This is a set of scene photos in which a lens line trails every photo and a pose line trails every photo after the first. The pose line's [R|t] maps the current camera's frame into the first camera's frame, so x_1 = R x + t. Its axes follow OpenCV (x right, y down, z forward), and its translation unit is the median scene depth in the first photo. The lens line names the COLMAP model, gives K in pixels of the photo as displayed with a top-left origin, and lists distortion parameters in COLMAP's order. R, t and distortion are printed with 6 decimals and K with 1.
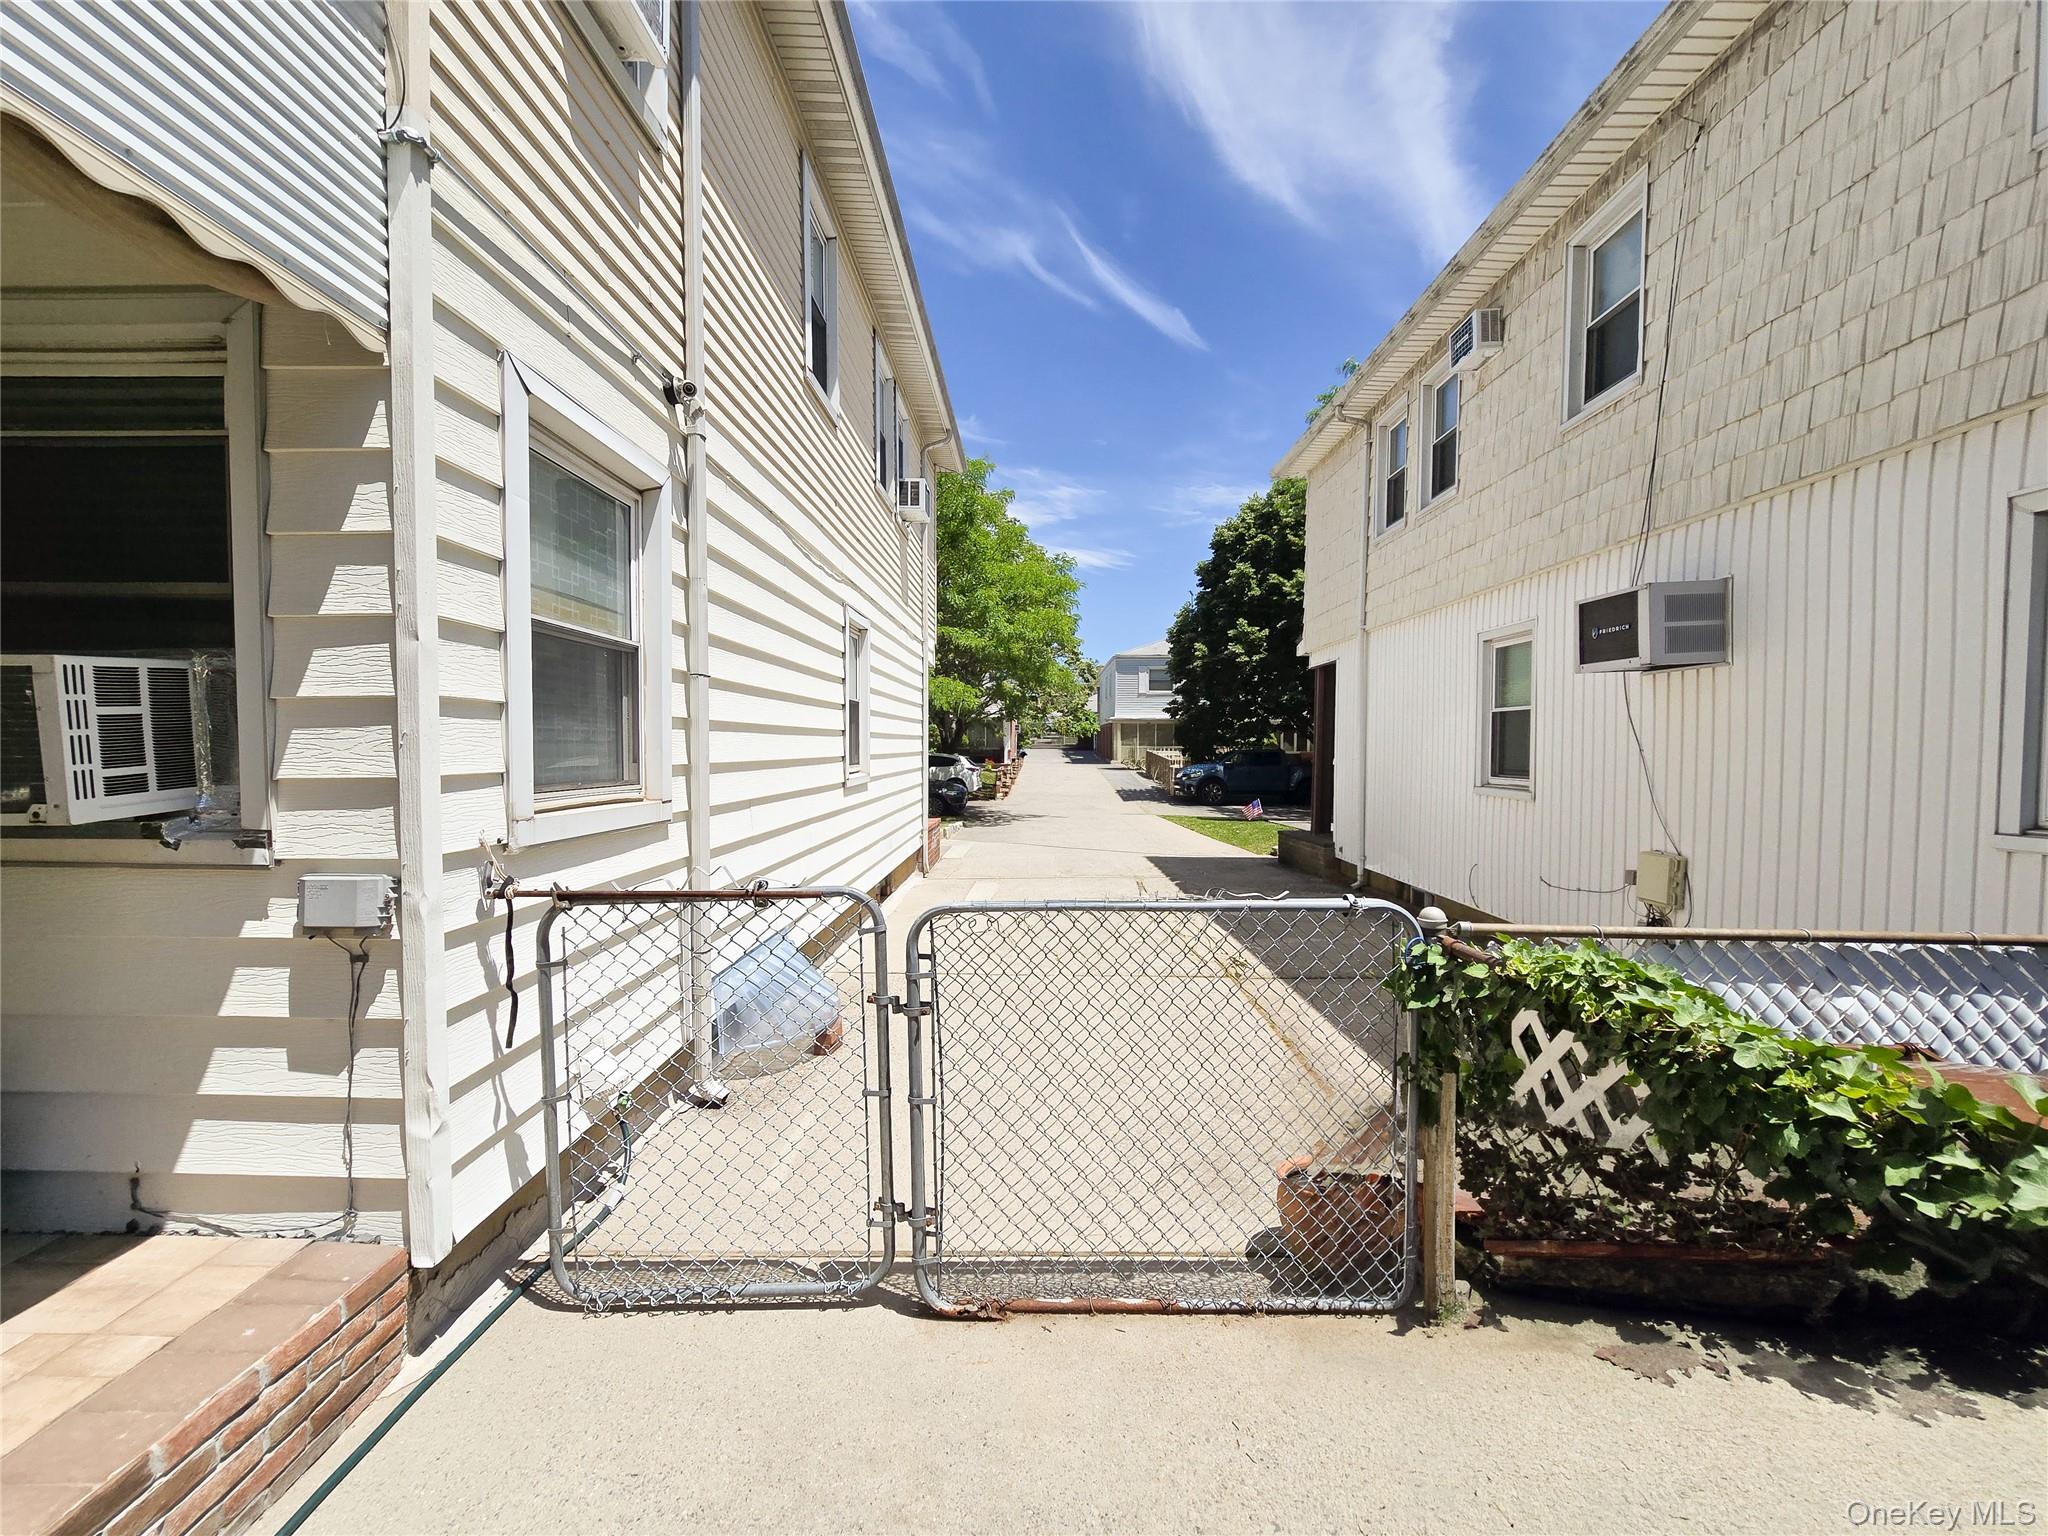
lens RADIAL K [[828.2, 0, 1028.5], [0, 828.2, 772.0], [0, 0, 1]] dist [-0.001996, -0.000252]
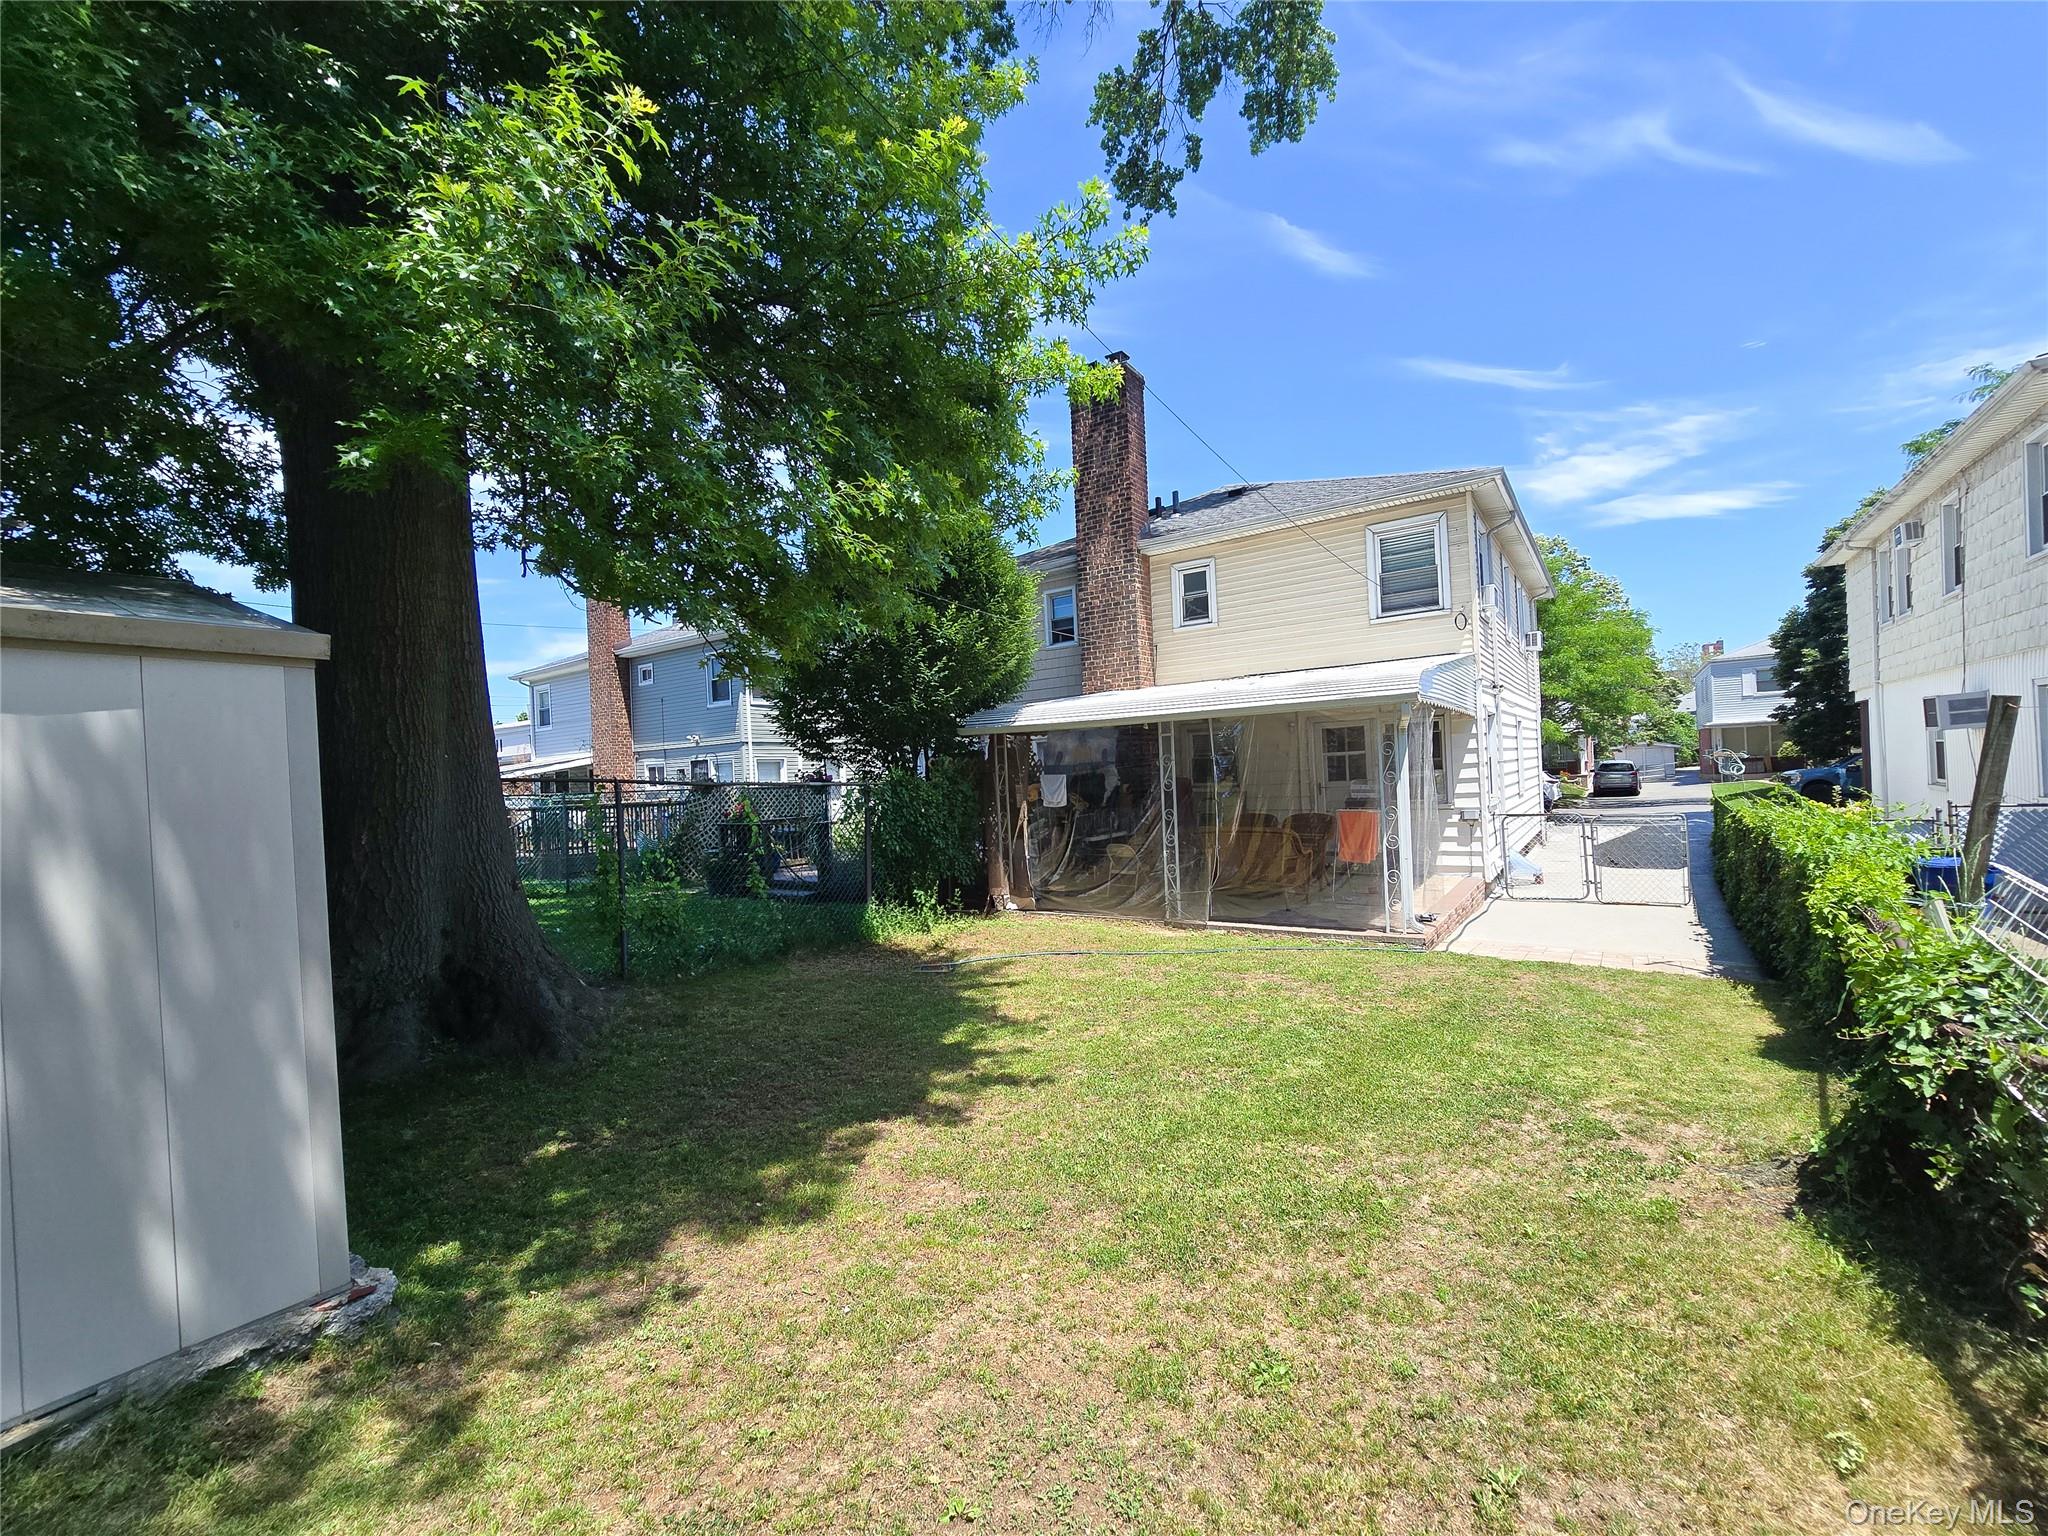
lens RADIAL K [[828.2, 0, 1029.5], [0, 828.2, 775.0], [0, 0, 1]] dist [-0.001996, -0.000252]
pose [[0.820327, -0.043788, -0.570216, -0.018129], [0.033184, 0.999029, -0.028977, -0.010302], [0.570931, 0.004849, 0.820984, -1.202821]]
